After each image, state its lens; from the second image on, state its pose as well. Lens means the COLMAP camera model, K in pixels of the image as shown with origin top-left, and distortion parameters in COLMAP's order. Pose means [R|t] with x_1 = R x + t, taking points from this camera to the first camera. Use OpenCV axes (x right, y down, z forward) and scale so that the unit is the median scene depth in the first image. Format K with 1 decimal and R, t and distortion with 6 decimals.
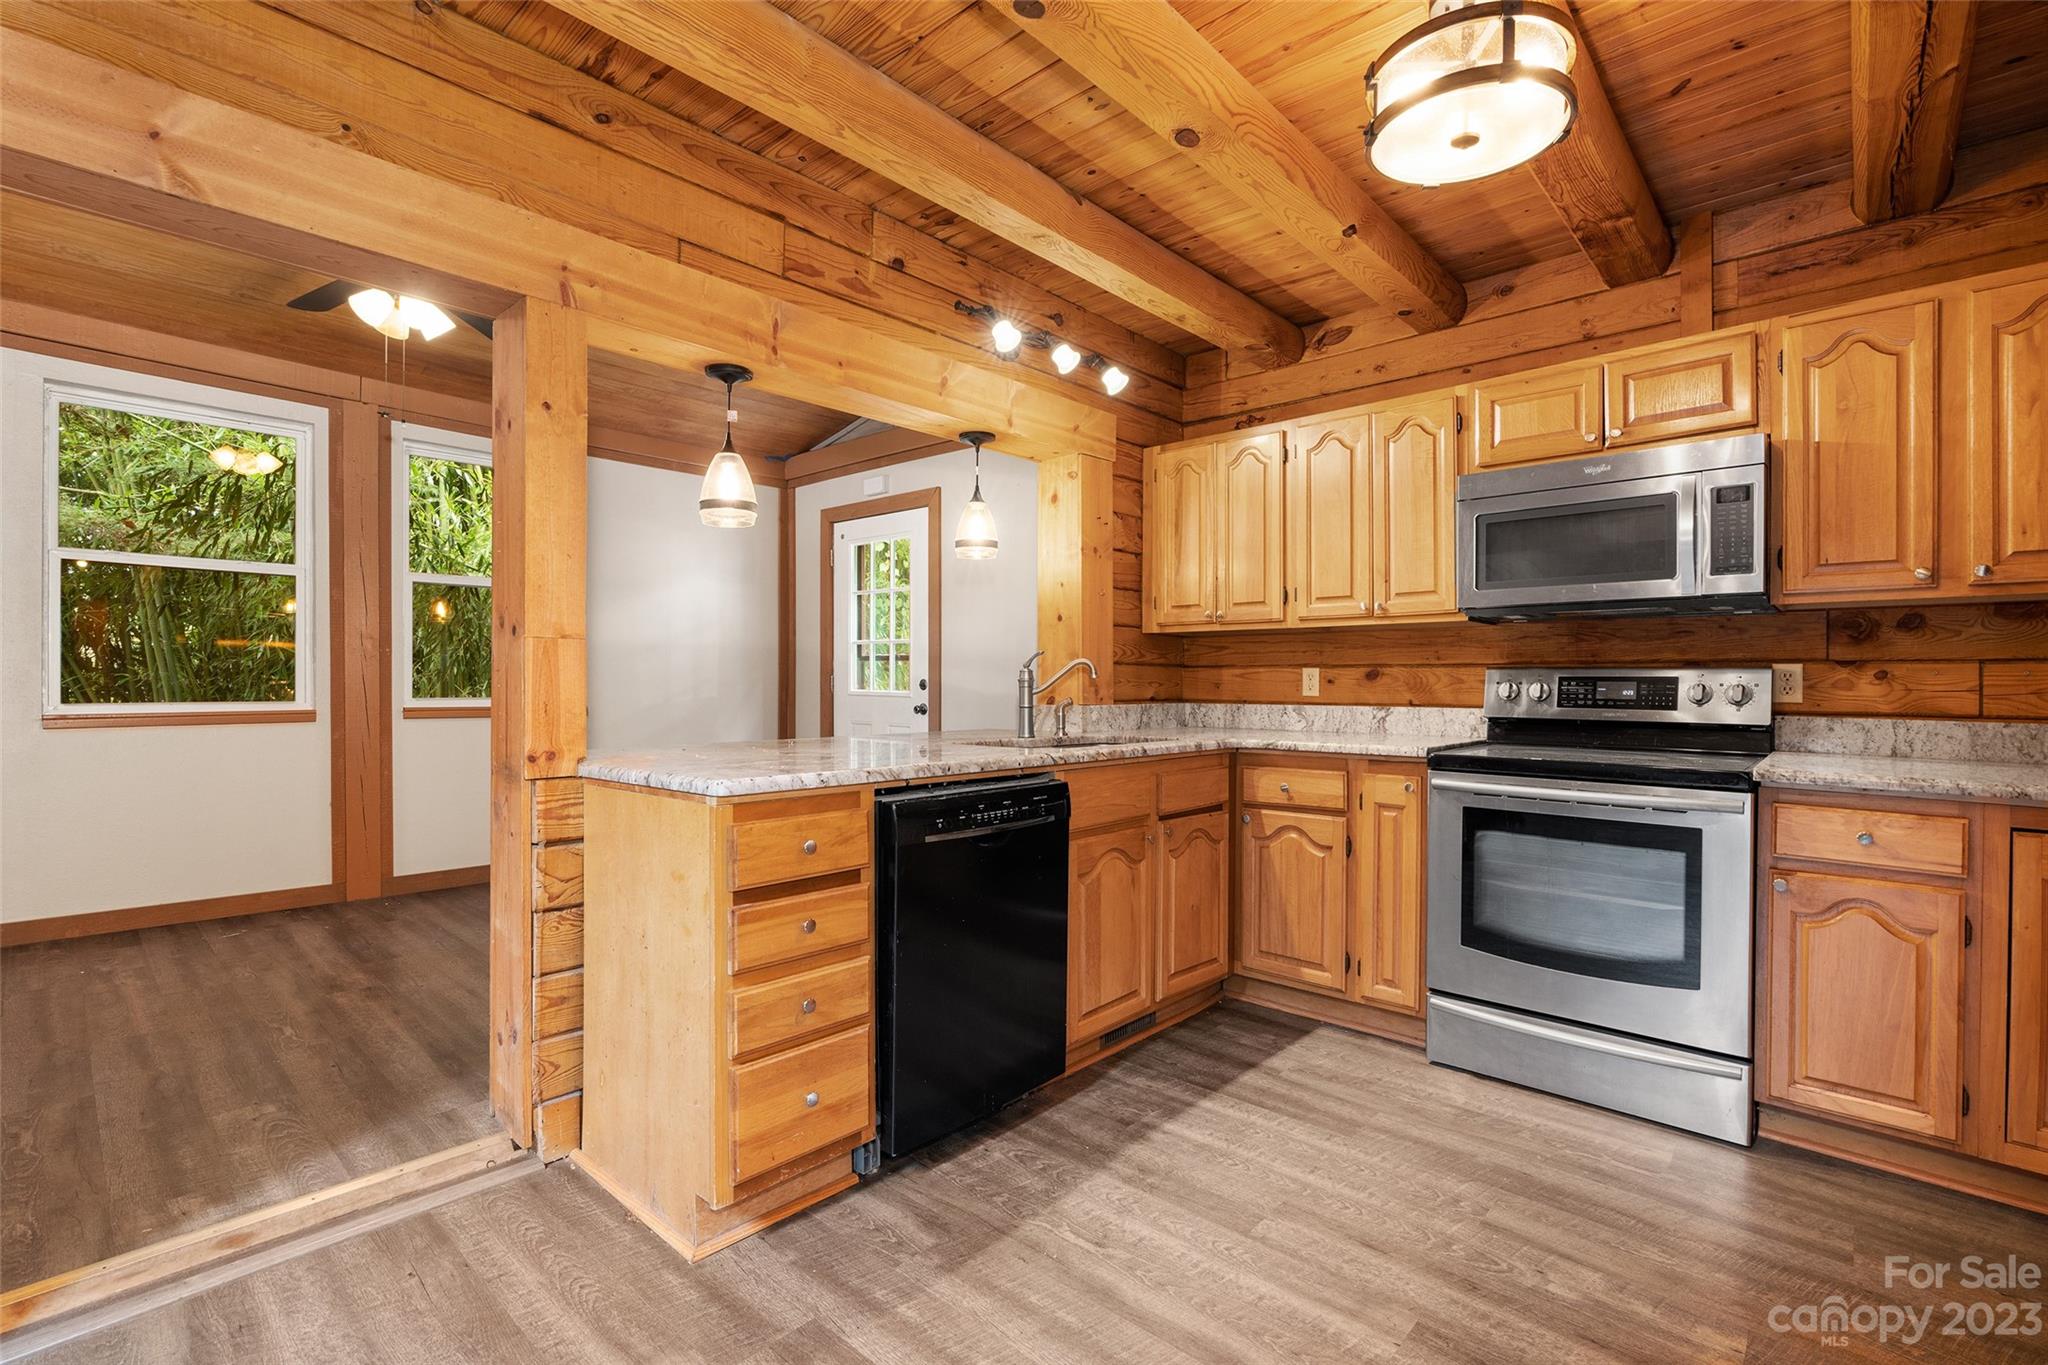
lens RADIAL K [[933.6, 0, 1027.0], [0, 933.6, 691.9], [0, 0, 1]] dist [-0.002274, 0.001335]
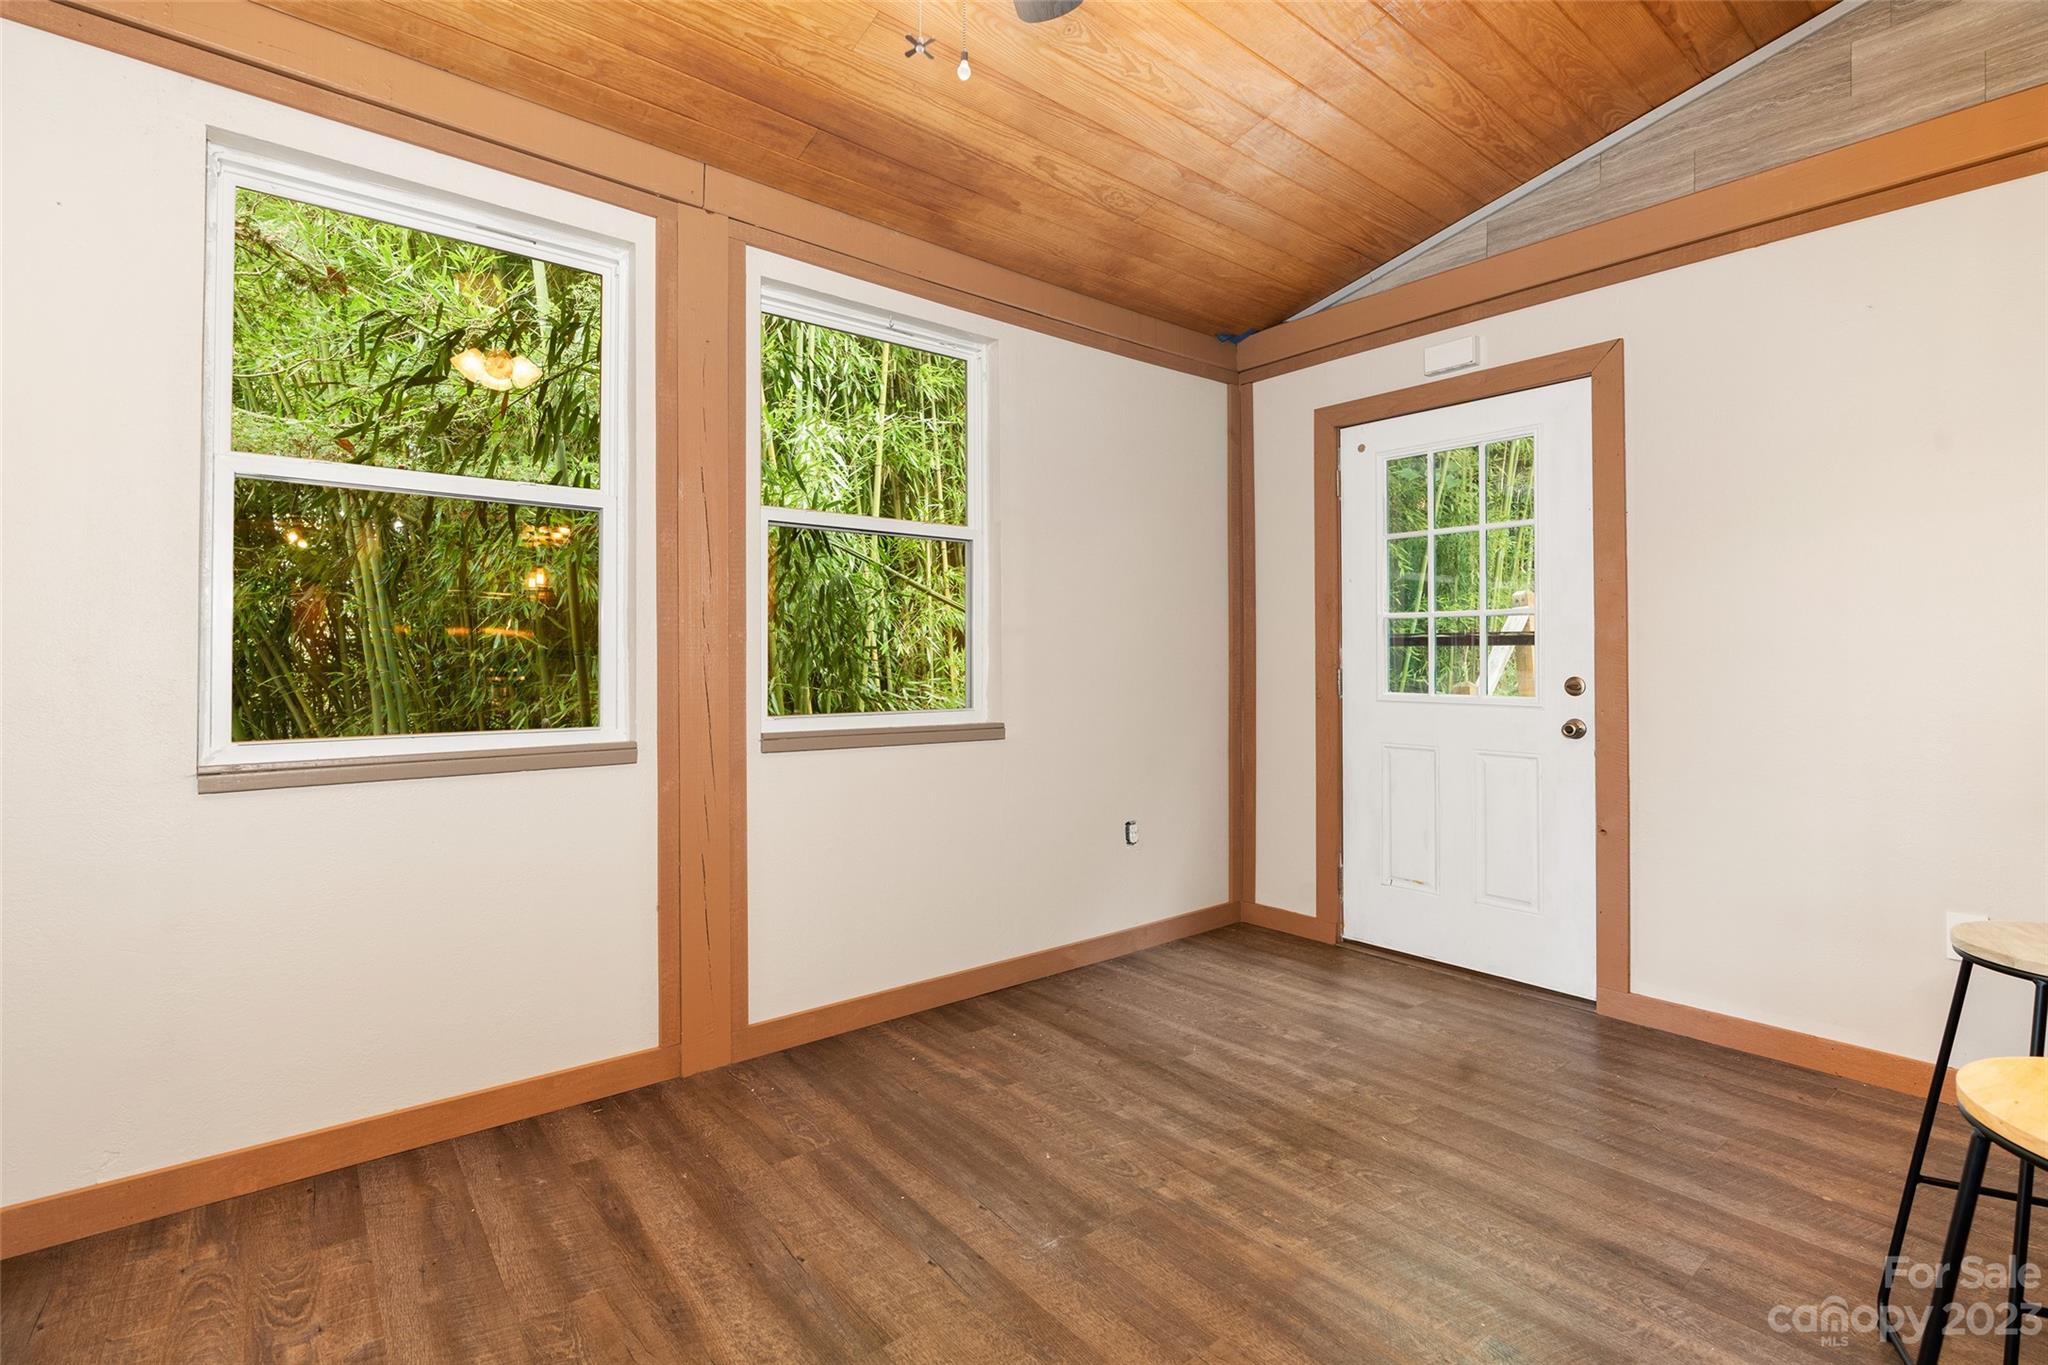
lens RADIAL K [[933.6, 0, 1025.7], [0, 933.6, 660.1], [0, 0, 1]] dist [-0.002274, 0.001335]
pose [[0.990816, -0.008453, -0.134951, -0.419858], [0.006419, 0.999859, -0.015498, -0.019610], [0.135063, 0.014489, 0.990731, 0.435377]]
